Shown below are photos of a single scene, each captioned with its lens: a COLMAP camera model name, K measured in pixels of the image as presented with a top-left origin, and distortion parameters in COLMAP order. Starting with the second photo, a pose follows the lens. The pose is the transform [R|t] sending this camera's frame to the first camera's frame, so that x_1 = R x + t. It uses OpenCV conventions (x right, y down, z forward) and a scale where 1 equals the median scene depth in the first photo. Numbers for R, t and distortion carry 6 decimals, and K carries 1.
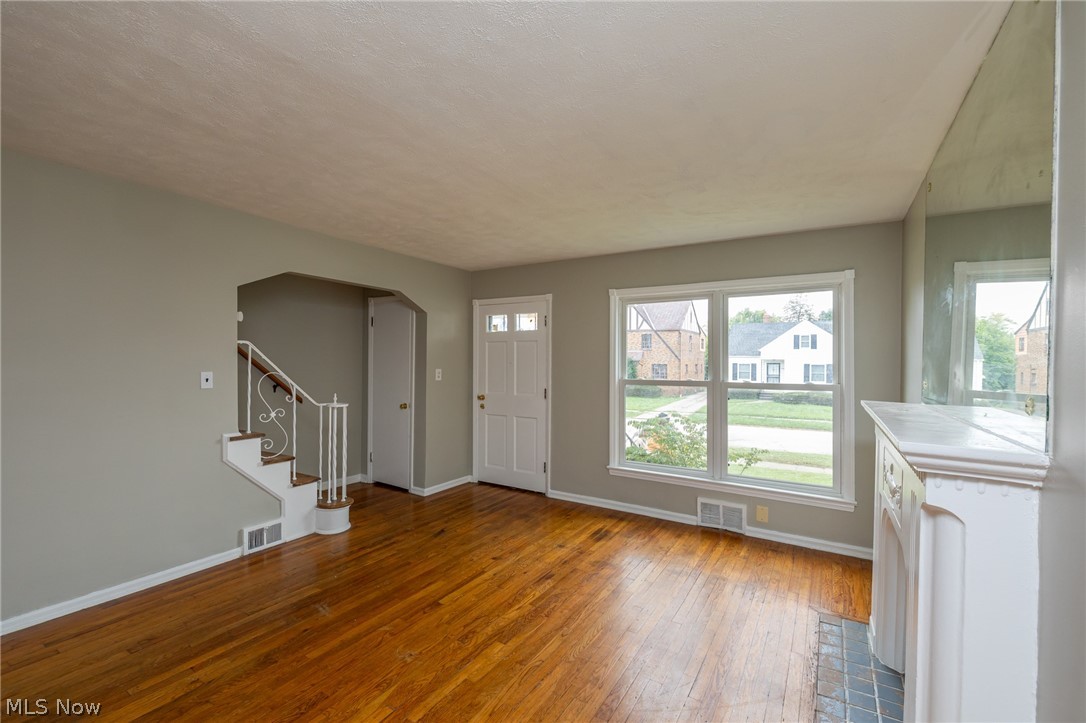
lens RADIAL K [[456.9, 0, 545.8], [0, 456.9, 360.8], [0, 0, 1]] dist [0.003279, 0.000635]
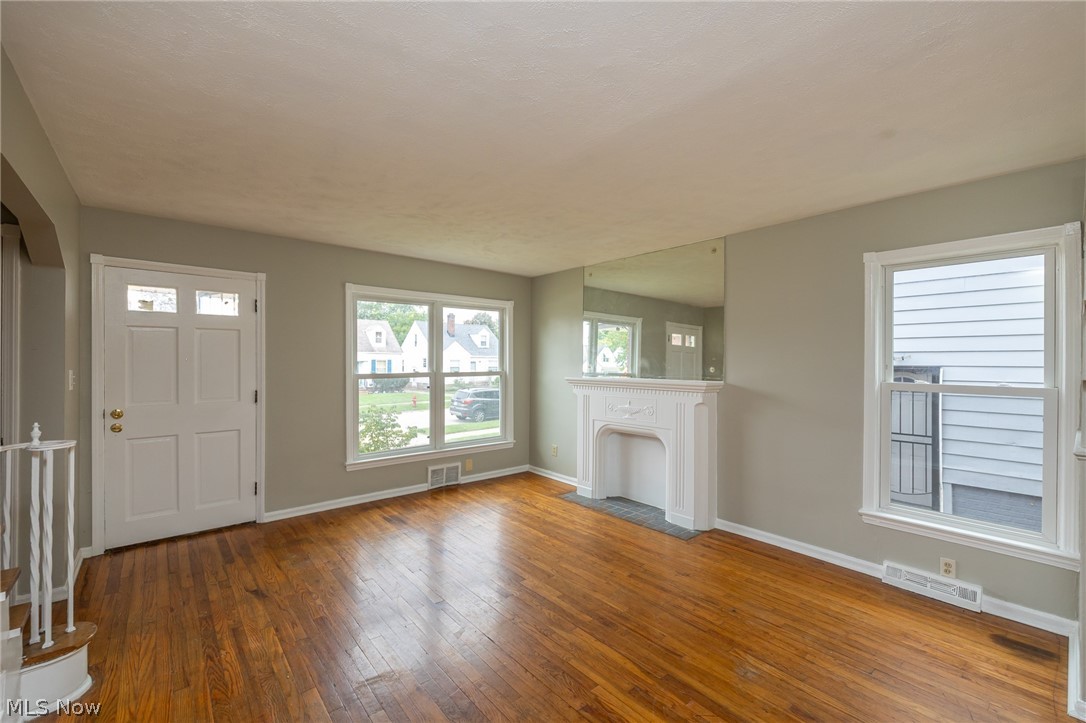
lens RADIAL K [[456.9, 0, 547.4], [0, 456.9, 363.2], [0, 0, 1]] dist [0.003279, 0.000635]
pose [[0.297574, -0.013267, 0.954607, -0.748757], [-0.000424, 0.999901, 0.014029, 0.001803], [-0.954699, -0.004580, 0.297539, 0.333444]]
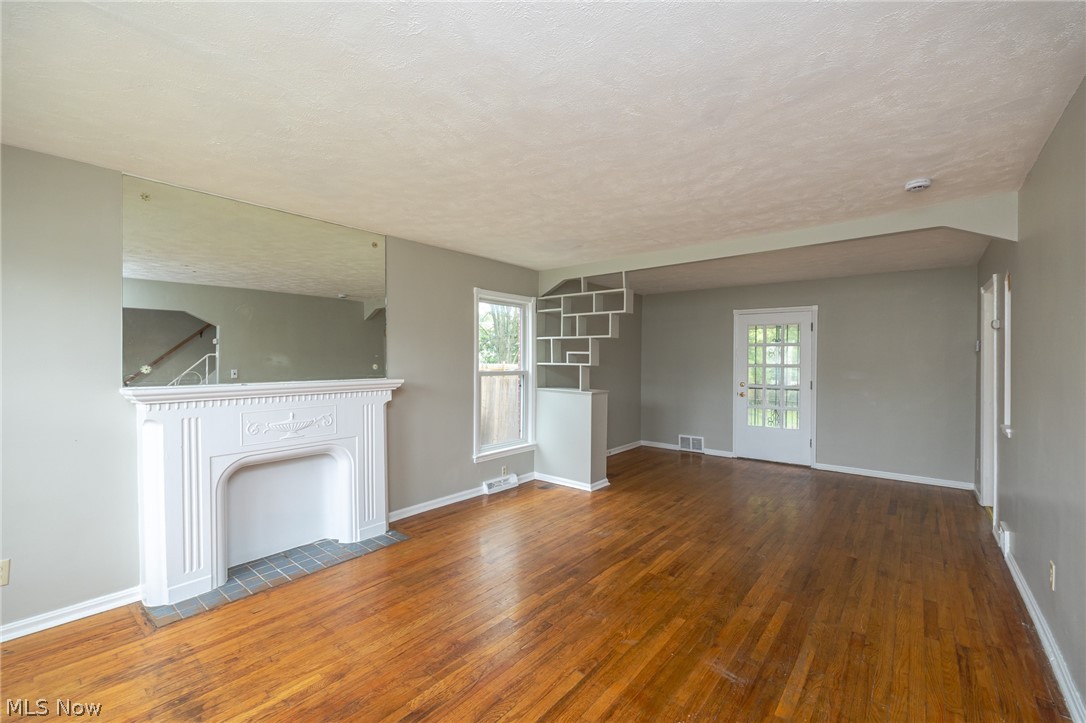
lens RADIAL K [[456.9, 0, 547.0], [0, 456.9, 363.7], [0, 0, 1]] dist [0.003279, 0.000635]
pose [[-0.992628, -0.014870, 0.120284, -0.177092], [-0.013559, 0.999840, 0.011708, 0.006583], [-0.120439, 0.009991, -0.992670, 1.201318]]
